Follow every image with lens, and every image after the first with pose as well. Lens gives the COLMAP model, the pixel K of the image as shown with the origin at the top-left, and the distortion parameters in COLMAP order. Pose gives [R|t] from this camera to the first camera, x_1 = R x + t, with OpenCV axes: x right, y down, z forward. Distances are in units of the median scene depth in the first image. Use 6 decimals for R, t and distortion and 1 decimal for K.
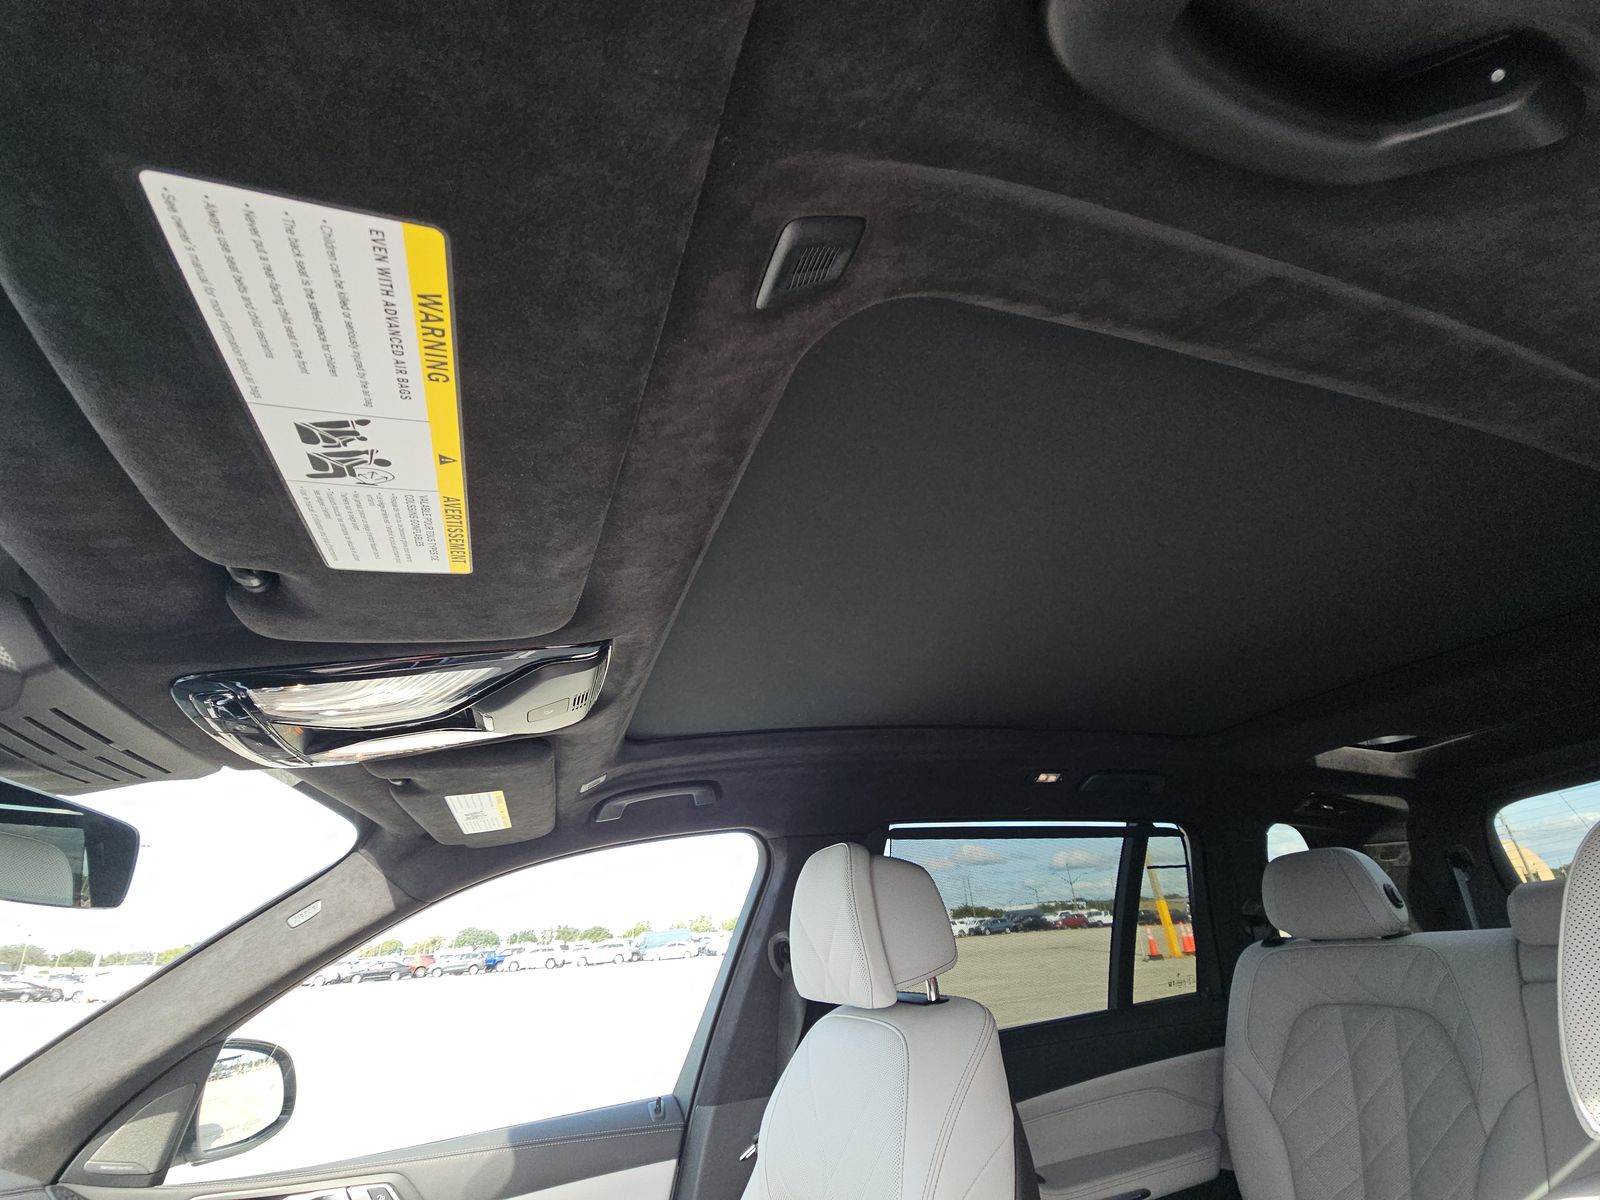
lens RADIAL K [[645.1, 0, 797.9], [0, 645.1, 600.1], [0, 0, 1]] dist [-0.002683, -0.002674]
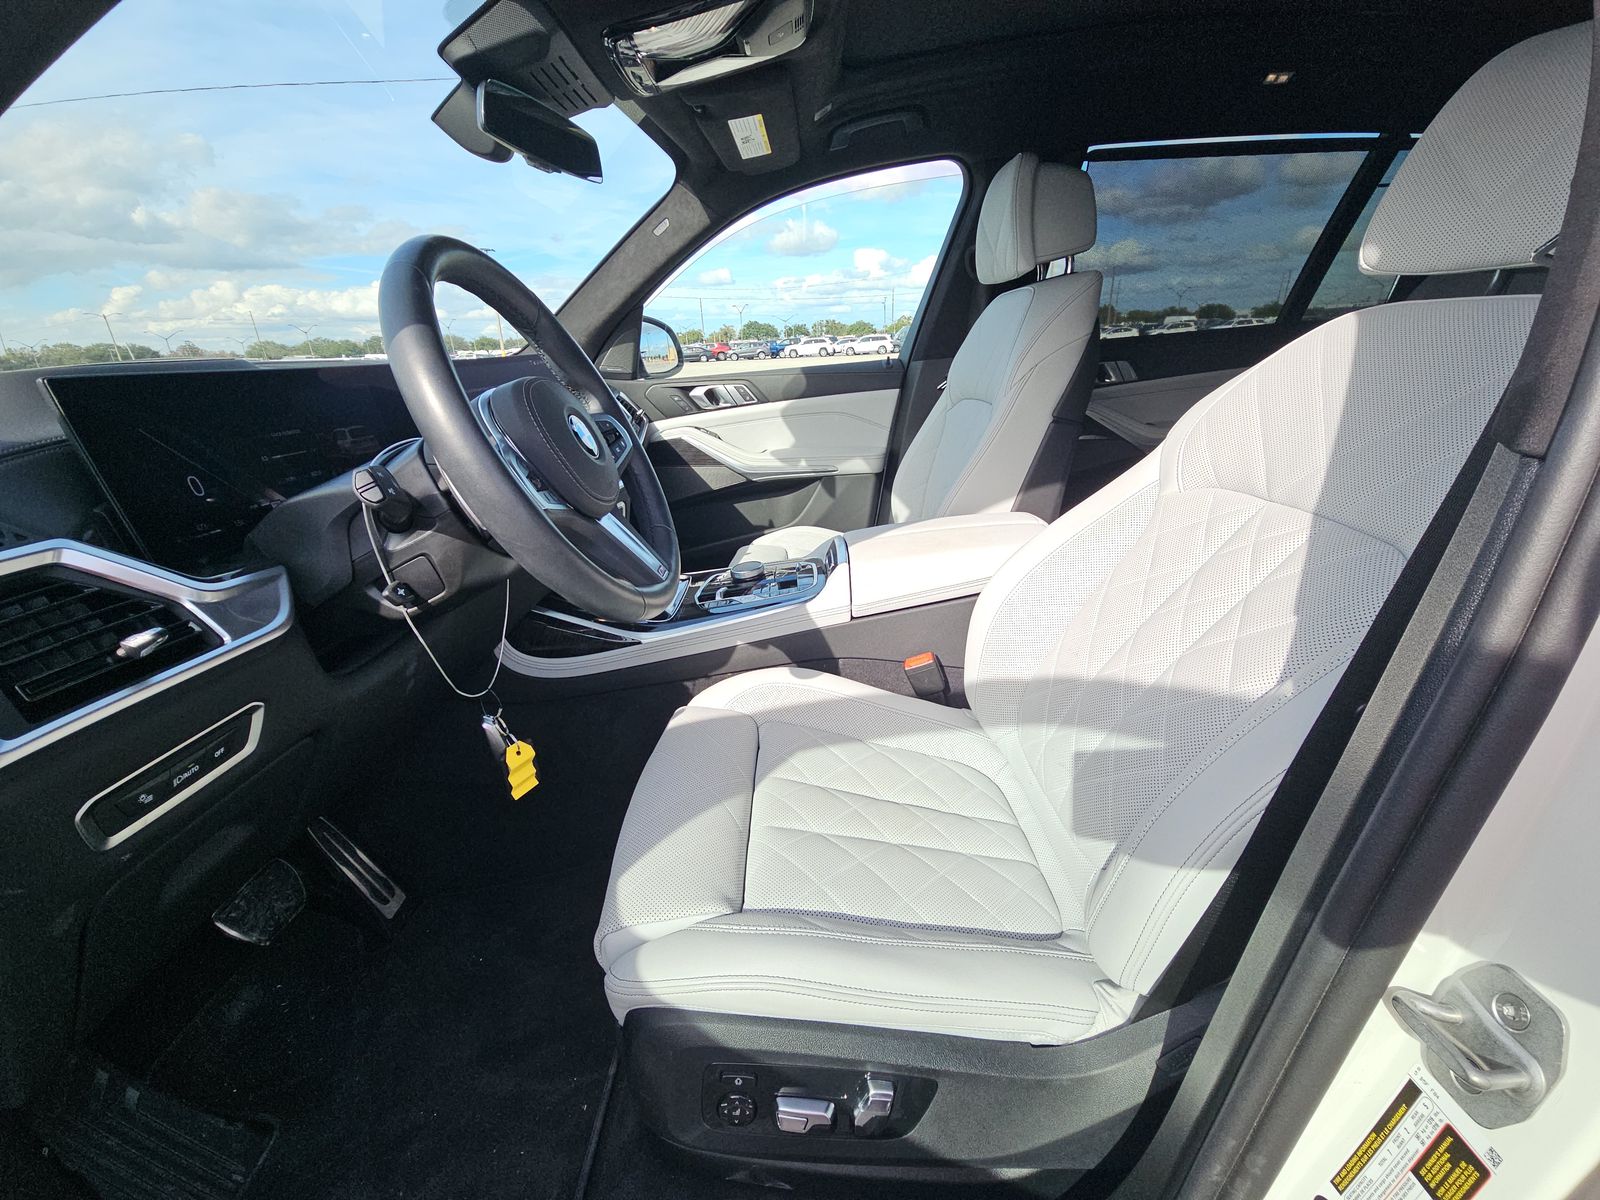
lens RADIAL K [[645.1, 0, 795.2], [0, 645.1, 599.1], [0, 0, 1]] dist [-0.002683, -0.002674]
pose [[0.934284, 0.151415, -0.322781, 0.185991], [0.150590, 0.653028, 0.742211, -0.043850], [0.323167, -0.742043, 0.587312, -0.479893]]
